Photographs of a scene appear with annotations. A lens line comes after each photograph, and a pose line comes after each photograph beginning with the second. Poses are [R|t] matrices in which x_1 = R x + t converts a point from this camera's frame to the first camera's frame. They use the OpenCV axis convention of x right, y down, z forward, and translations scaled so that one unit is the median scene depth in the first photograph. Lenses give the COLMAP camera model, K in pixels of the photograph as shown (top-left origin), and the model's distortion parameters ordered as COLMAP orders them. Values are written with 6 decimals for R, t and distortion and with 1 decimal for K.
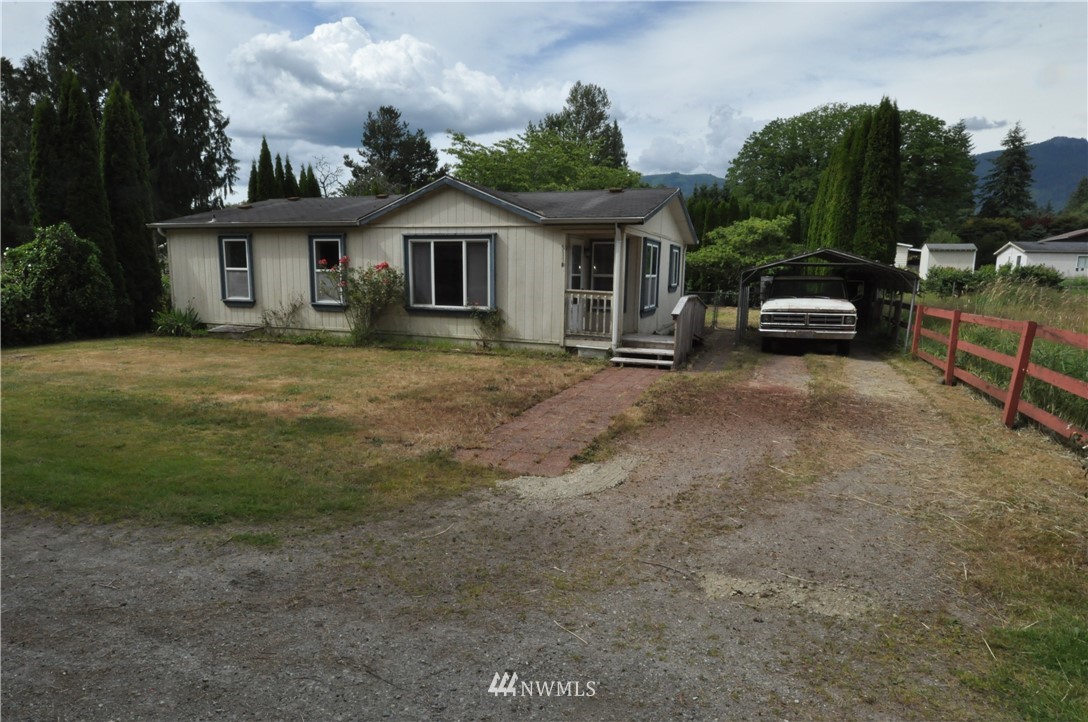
lens RADIAL K [[636.2, 0, 537.6], [0, 636.2, 366.6], [0, 0, 1]] dist [0.026450, -0.026787]
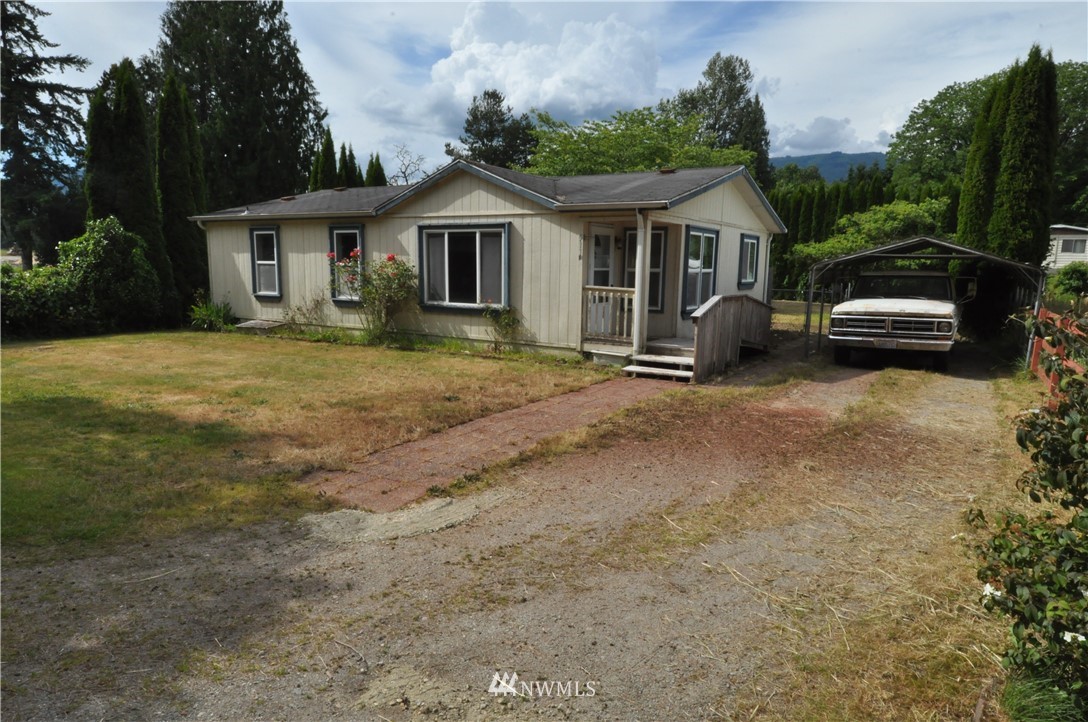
lens RADIAL K [[687.7, 0, 538.2], [0, 687.7, 365.5], [0, 0, 1]] dist [0.036801, -0.039861]
pose [[0.981658, 0.028320, -0.188534, 0.135842], [-0.029116, 0.999575, -0.001453, -0.007819], [0.188413, 0.006916, 0.982066, 0.055400]]
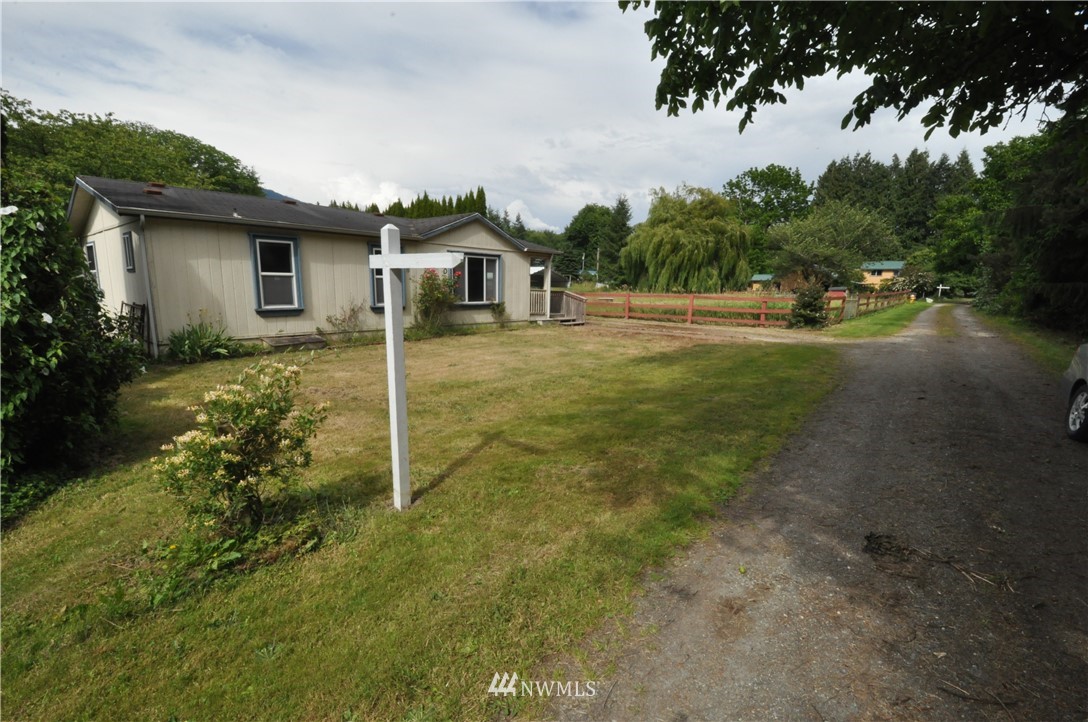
lens RADIAL K [[475.8, 0, 538.3], [0, 475.8, 372.2], [0, 0, 1]] dist [0.018612, -0.021482]
pose [[0.333313, -0.183502, 0.924786, -1.014378], [0.122616, 0.980983, 0.150459, -0.074591], [-0.934809, 0.063244, 0.349475, 0.437646]]
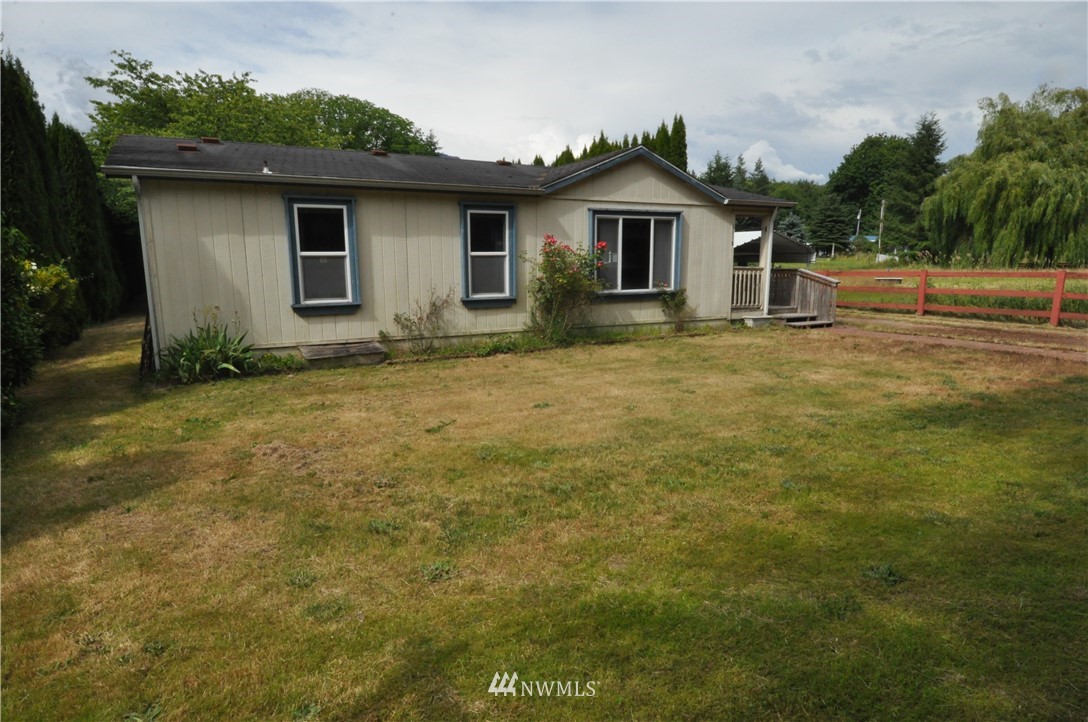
lens RADIAL K [[636.2, 0, 537.6], [0, 636.2, 366.6], [0, 0, 1]] dist [0.026450, -0.026787]
pose [[0.649590, -0.147327, 0.745873, -0.827494], [0.126464, 0.988316, 0.085075, -0.072529], [-0.749693, 0.039062, 0.660632, 0.449831]]
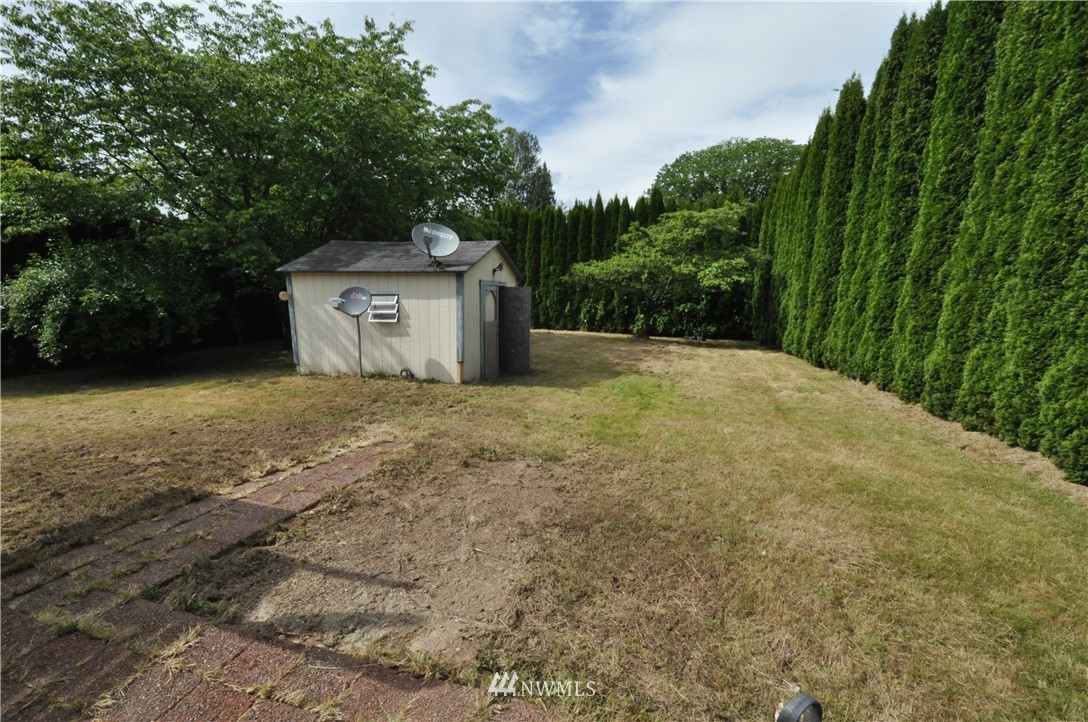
lens RADIAL K [[475.8, 0, 538.3], [0, 475.8, 372.2], [0, 0, 1]] dist [0.018612, -0.021482]
pose [[0.997121, -0.022490, 0.072410, 0.342088], [0.021750, 0.999703, 0.010981, -0.169097], [-0.072636, -0.009374, 0.997314, 1.241079]]
